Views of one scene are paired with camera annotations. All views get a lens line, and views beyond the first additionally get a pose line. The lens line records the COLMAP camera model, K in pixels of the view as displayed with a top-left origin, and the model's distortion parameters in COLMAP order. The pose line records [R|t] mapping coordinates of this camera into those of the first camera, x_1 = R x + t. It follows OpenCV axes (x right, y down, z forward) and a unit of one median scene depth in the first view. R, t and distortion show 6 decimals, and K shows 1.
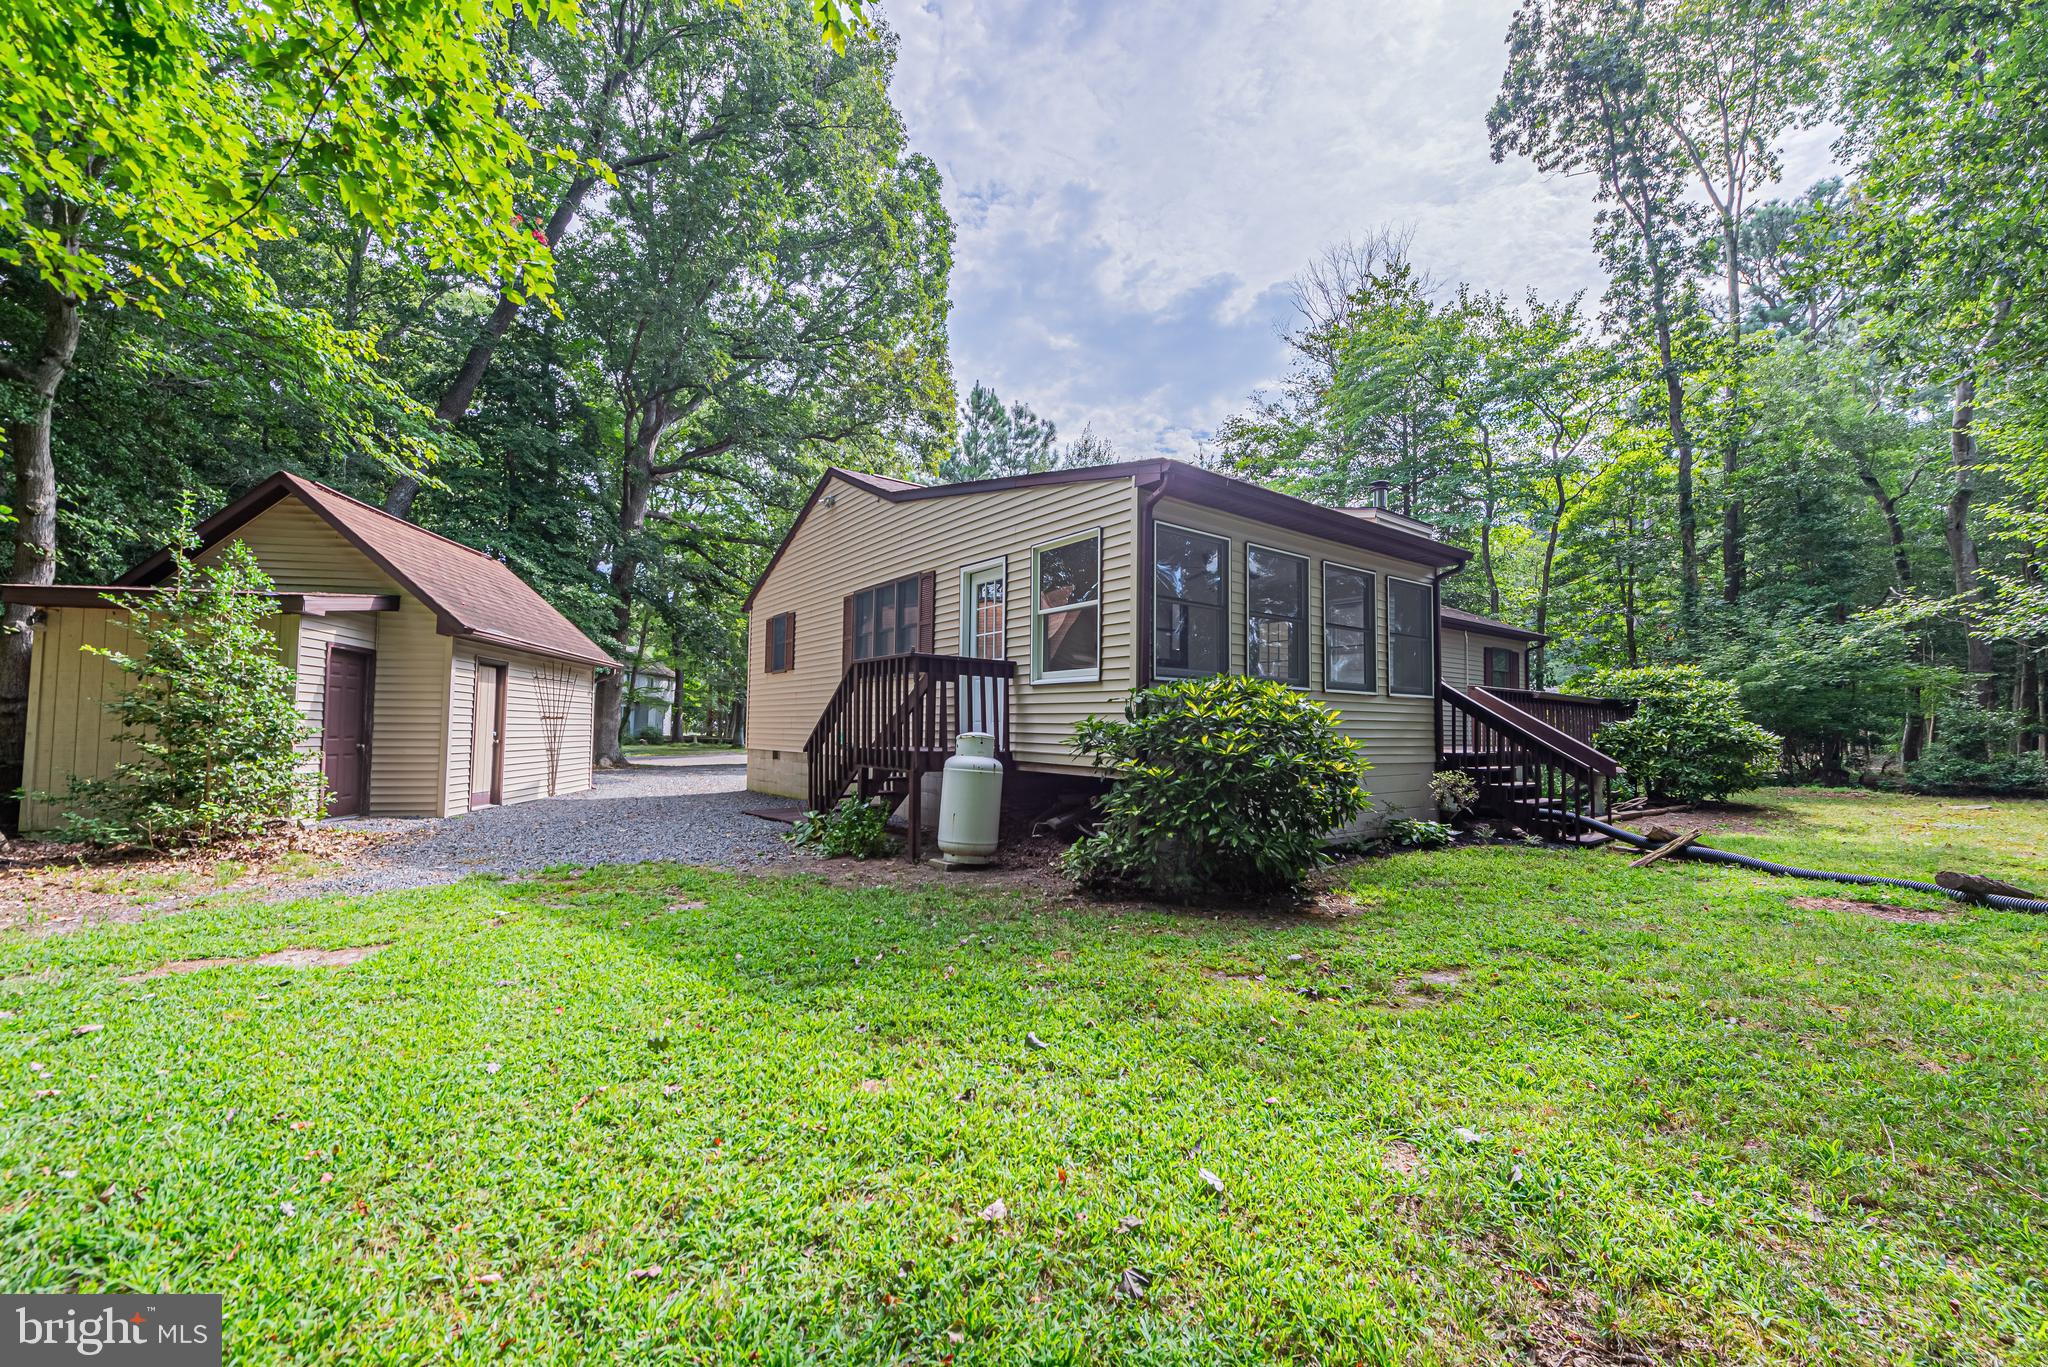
lens RADIAL K [[803.0, 0, 1039.8], [0, 803.0, 690.2], [0, 0, 1]] dist [0.011108, -0.003365]
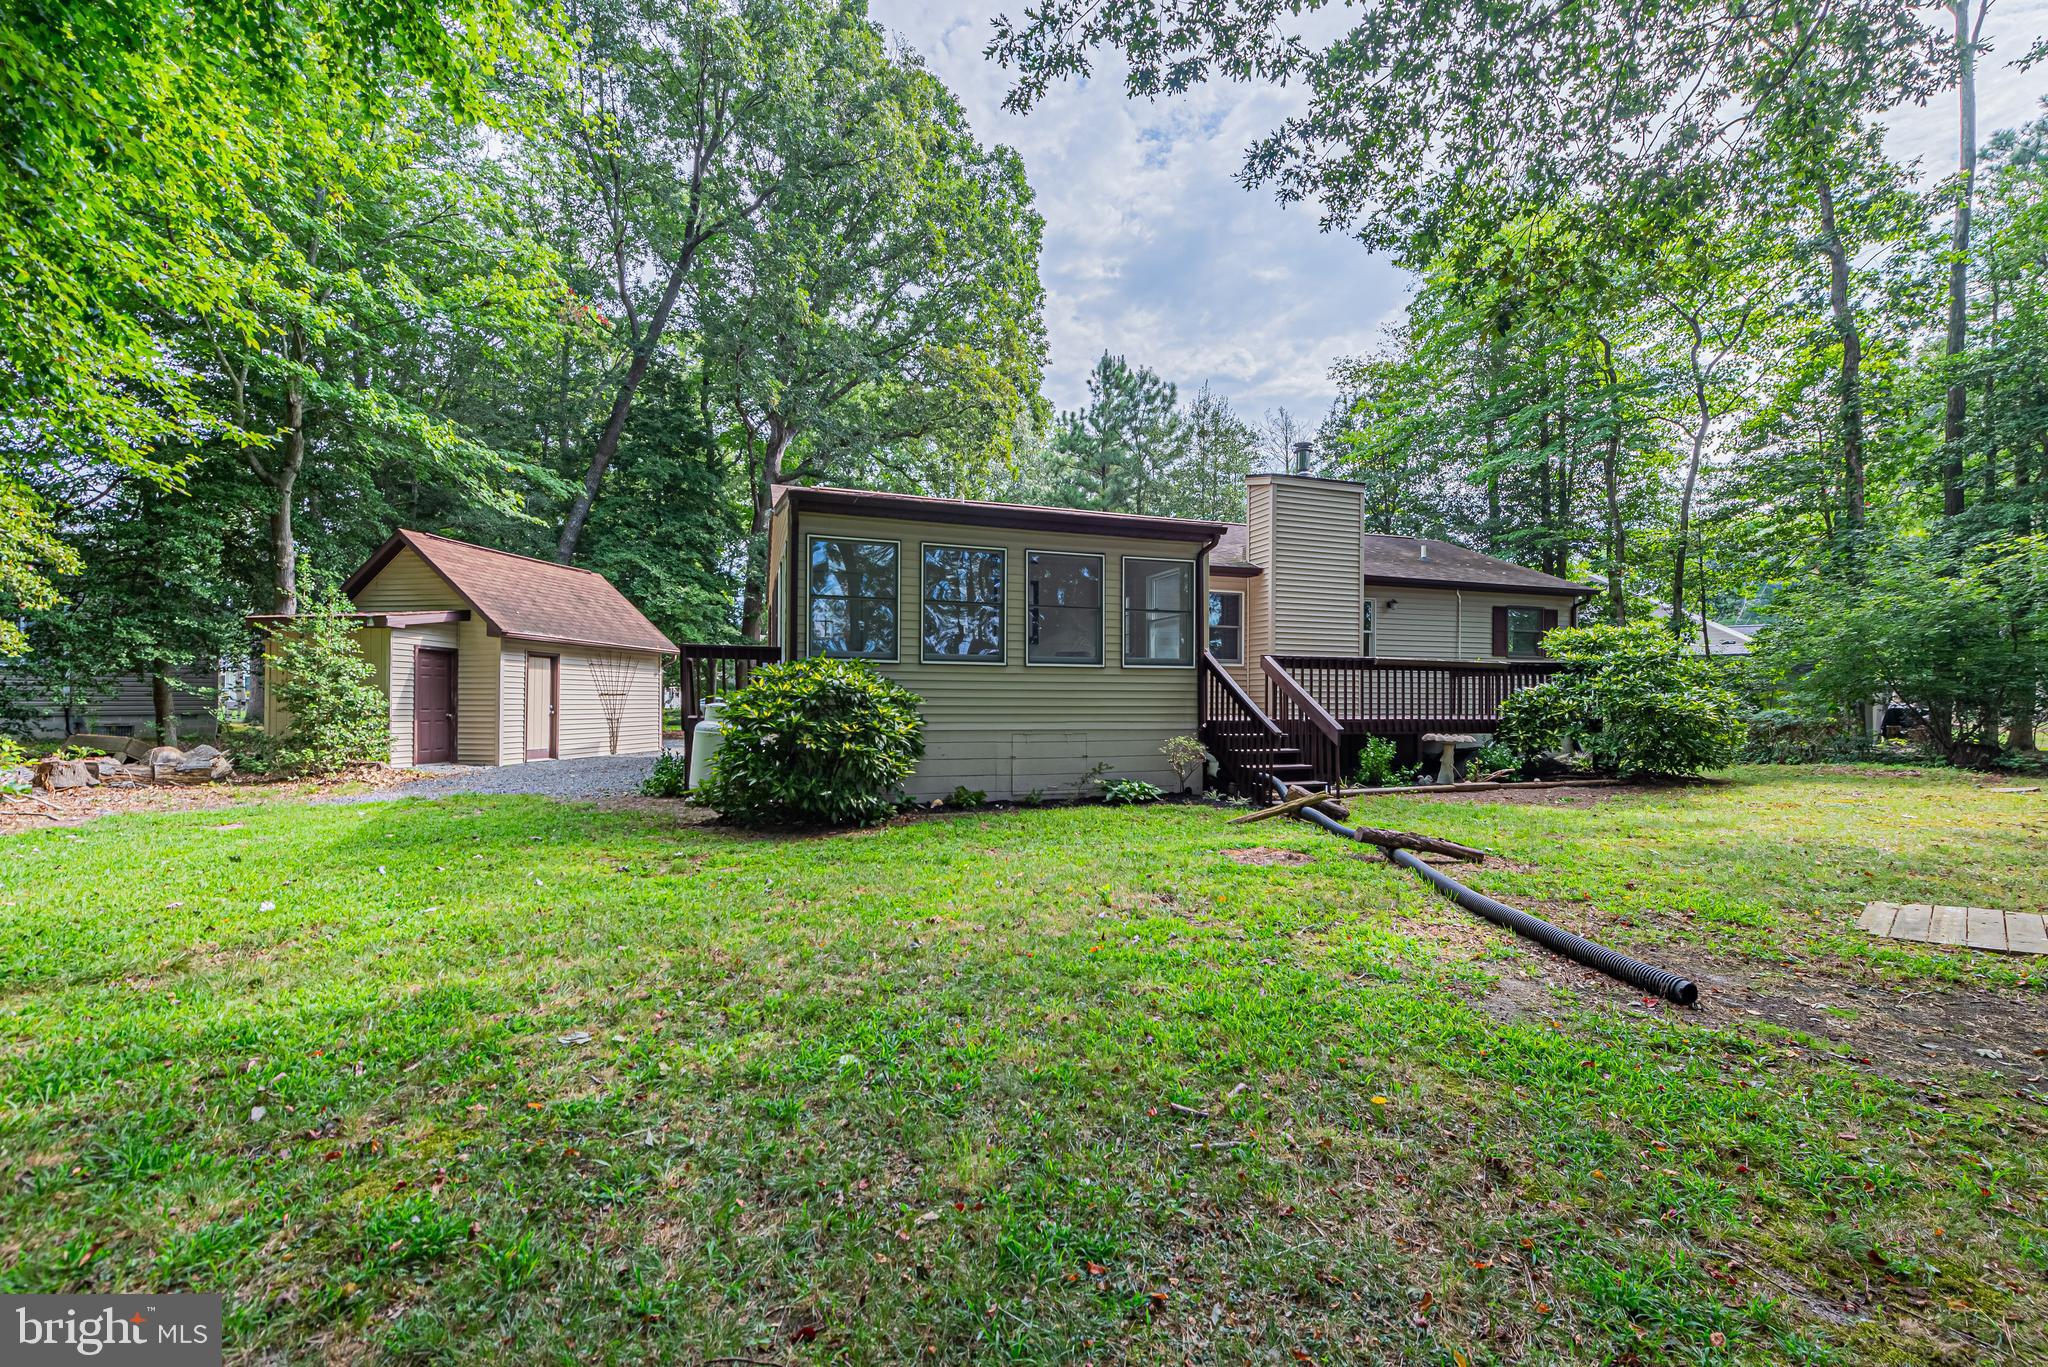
lens RADIAL K [[841.4, 0, 1024.0], [0, 841.4, 683.5], [0, 0, 1]] dist [0.013323, 0.000006]
pose [[0.946383, -0.013456, -0.322765, 0.589205], [0.021803, 0.999515, 0.022257, 0.000790], [0.322309, -0.028101, 0.946217, -0.096931]]
